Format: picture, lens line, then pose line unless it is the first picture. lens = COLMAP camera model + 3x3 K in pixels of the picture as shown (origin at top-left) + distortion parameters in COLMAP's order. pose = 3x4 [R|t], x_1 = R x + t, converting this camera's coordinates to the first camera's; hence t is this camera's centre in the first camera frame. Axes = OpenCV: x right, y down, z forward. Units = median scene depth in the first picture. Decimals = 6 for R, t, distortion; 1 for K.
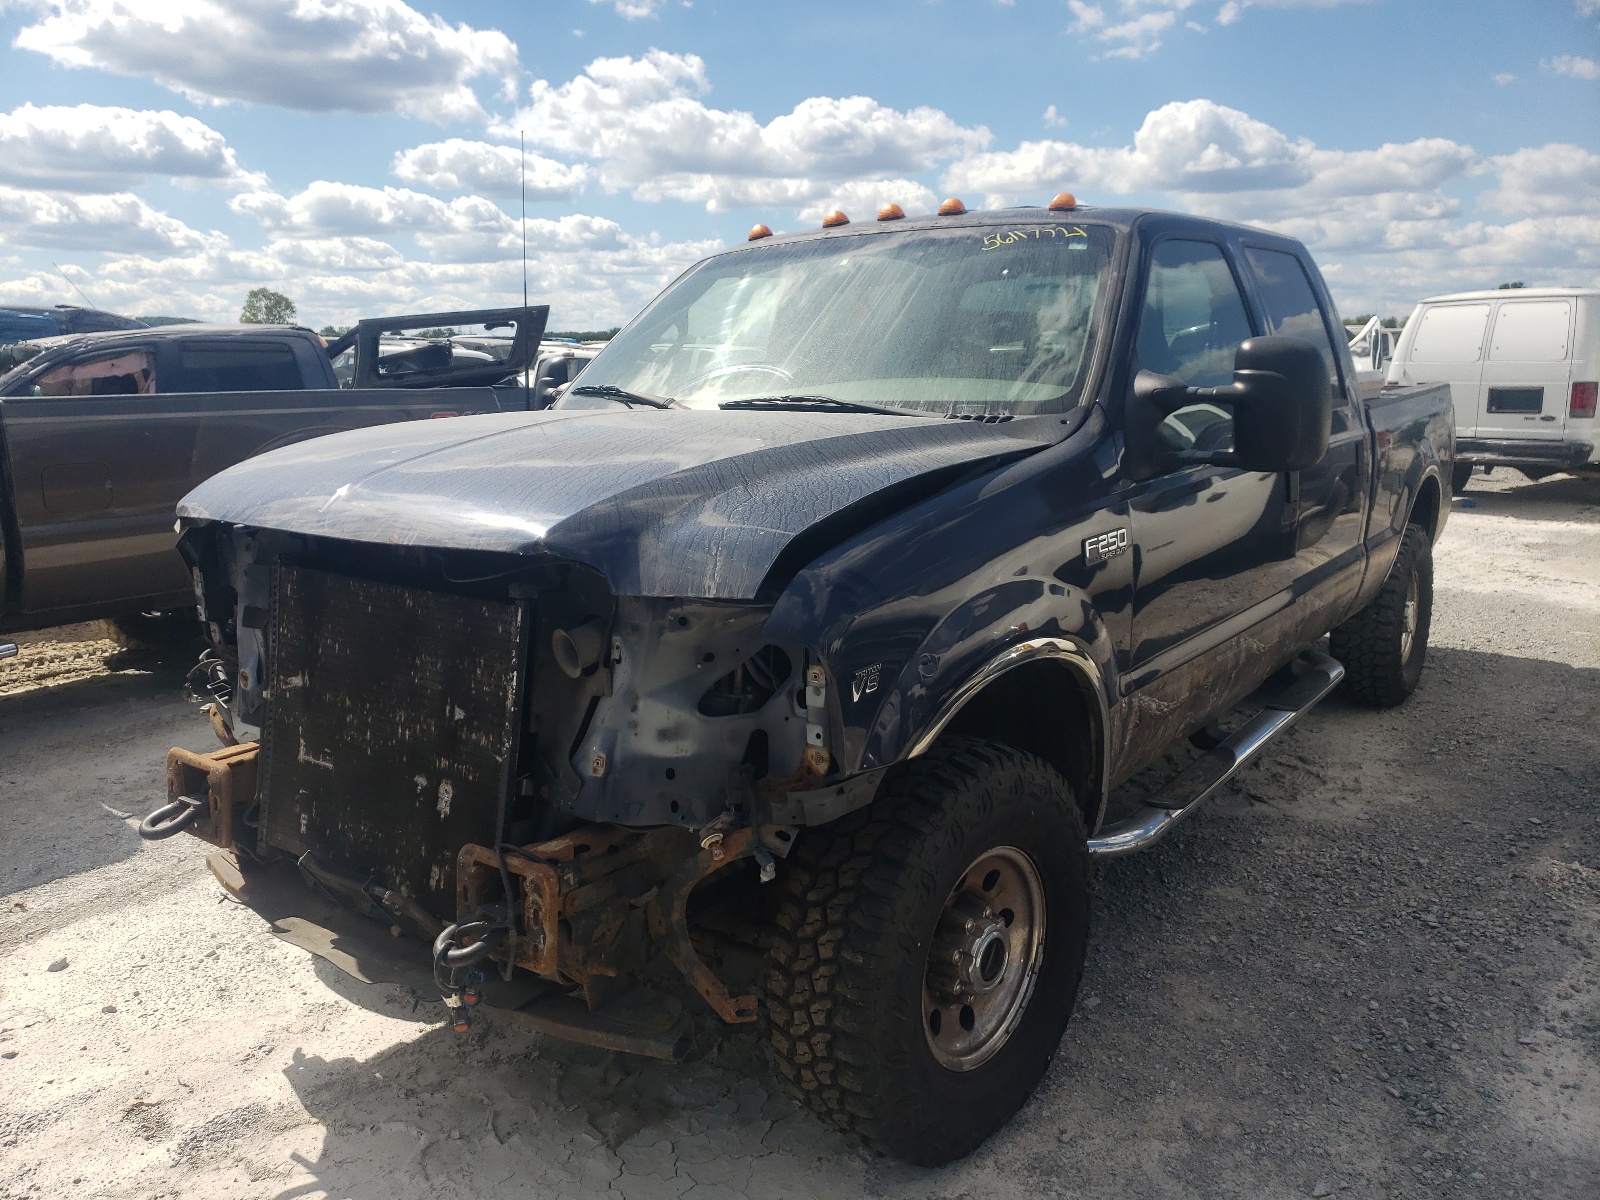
lens RADIAL K [[1319.6, 0, 798.8], [0, 1319.6, 601.1], [0, 0, 1]] dist [0.009012, -0.011803]
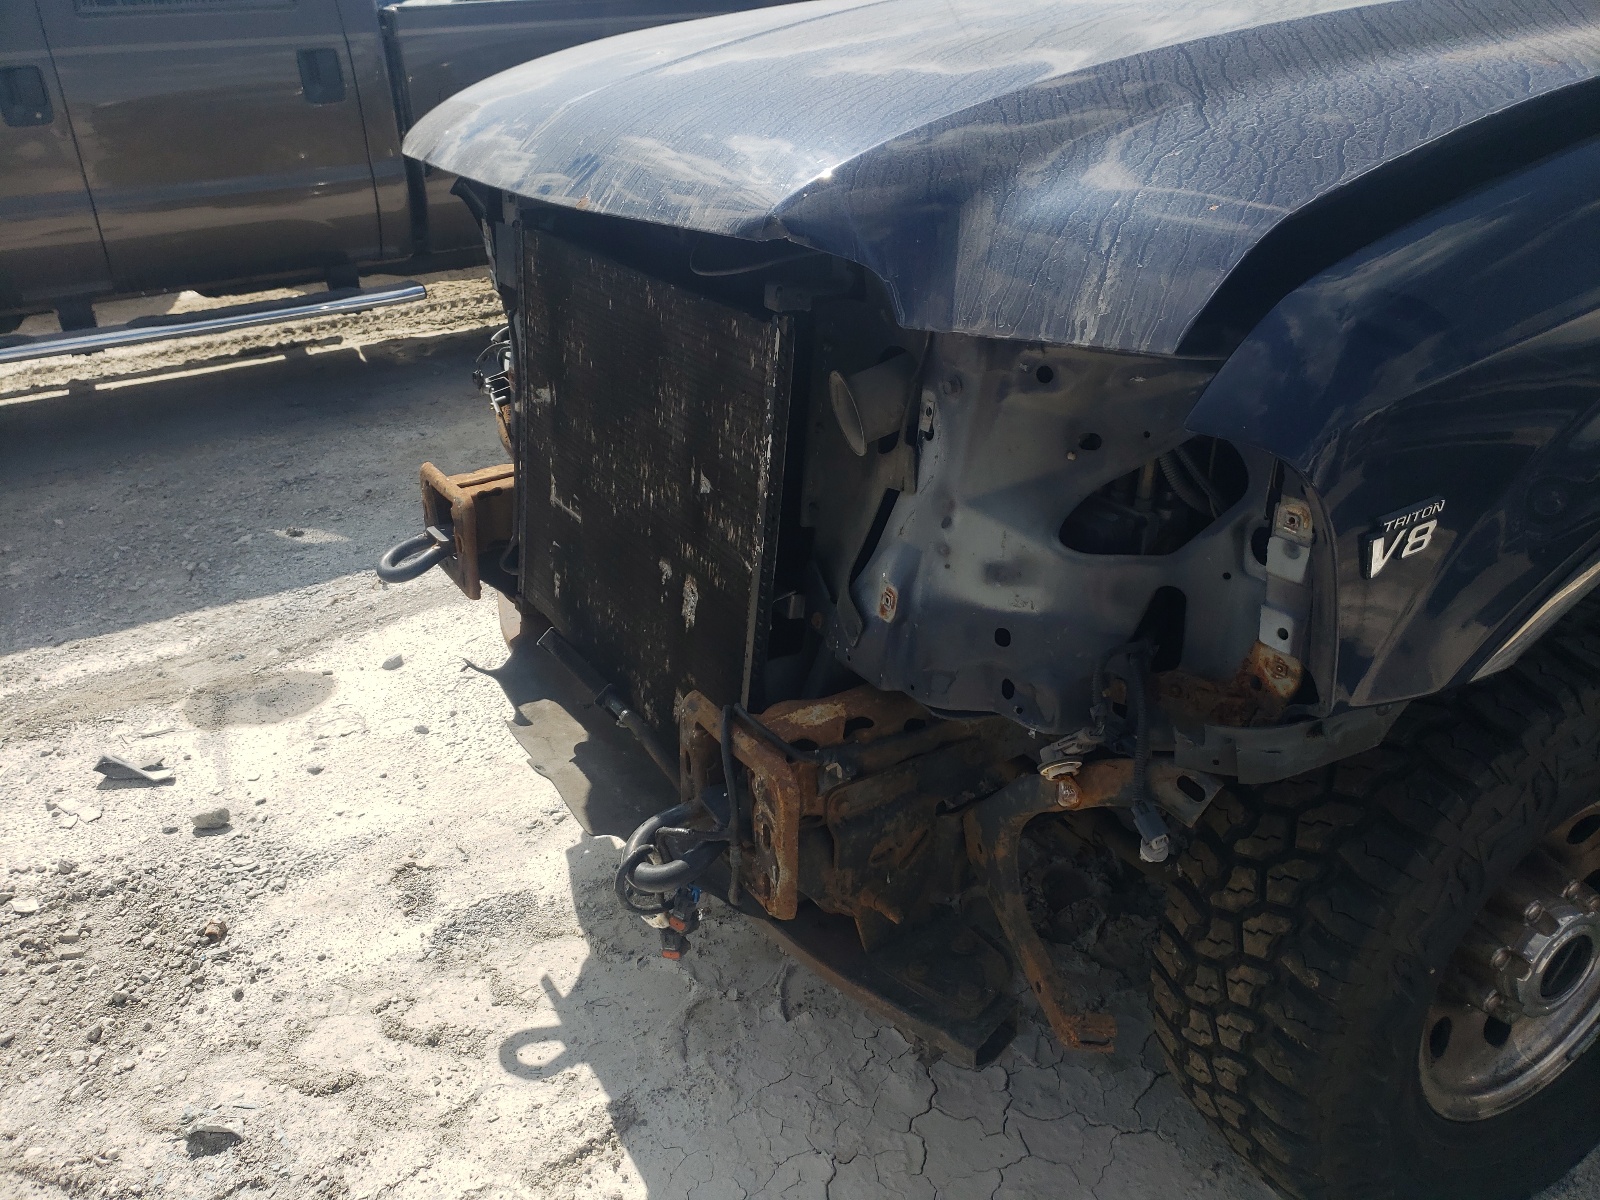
lens RADIAL K [[1285.4, 0, 794.8], [0, 1285.4, 592.5], [0, 0, 1]] dist [0.053279, -0.061674]
pose [[0.927552, 0.128639, -0.350854, 0.011699], [-0.029740, 0.961316, 0.273837, -0.035811], [0.372508, -0.243563, 0.895497, 0.419185]]
